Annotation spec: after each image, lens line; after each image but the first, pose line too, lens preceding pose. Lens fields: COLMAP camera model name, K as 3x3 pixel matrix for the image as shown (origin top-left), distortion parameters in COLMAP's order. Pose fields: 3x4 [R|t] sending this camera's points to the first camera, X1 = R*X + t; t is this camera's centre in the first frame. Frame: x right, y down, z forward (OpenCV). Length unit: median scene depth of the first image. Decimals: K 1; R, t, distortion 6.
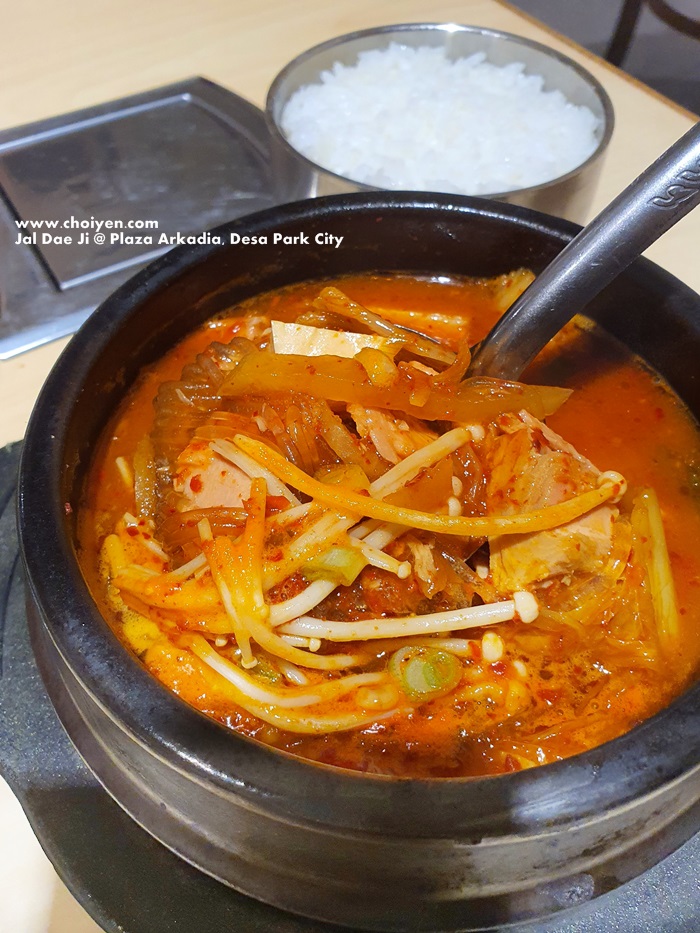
lens RADIAL K [[843.5, 0, 363.2], [0, 843.5, 455.7], [0, 0, 1]] dist [-0.048902, 0.000000]
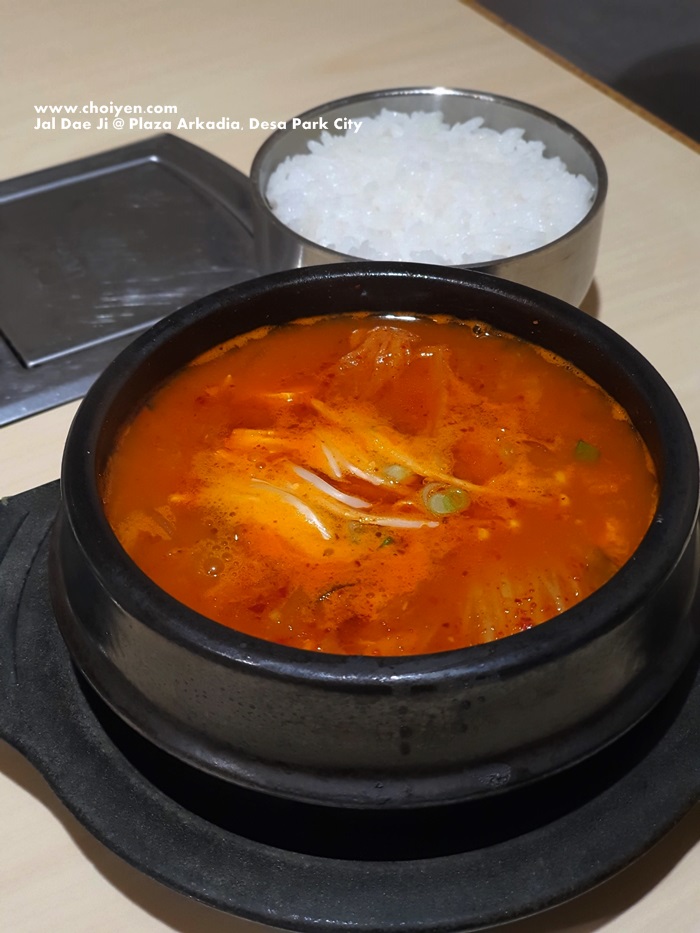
lens RADIAL K [[1410.1, 0, 350.4], [0, 1410.1, 466.5], [0, 0, 1]] dist [-0.005012, 0.000000]
pose [[0.999702, -0.004460, -0.024019, 0.037008], [0.000492, 0.986670, -0.162735, 0.178548], [0.024425, 0.162674, 0.986377, -0.557341]]
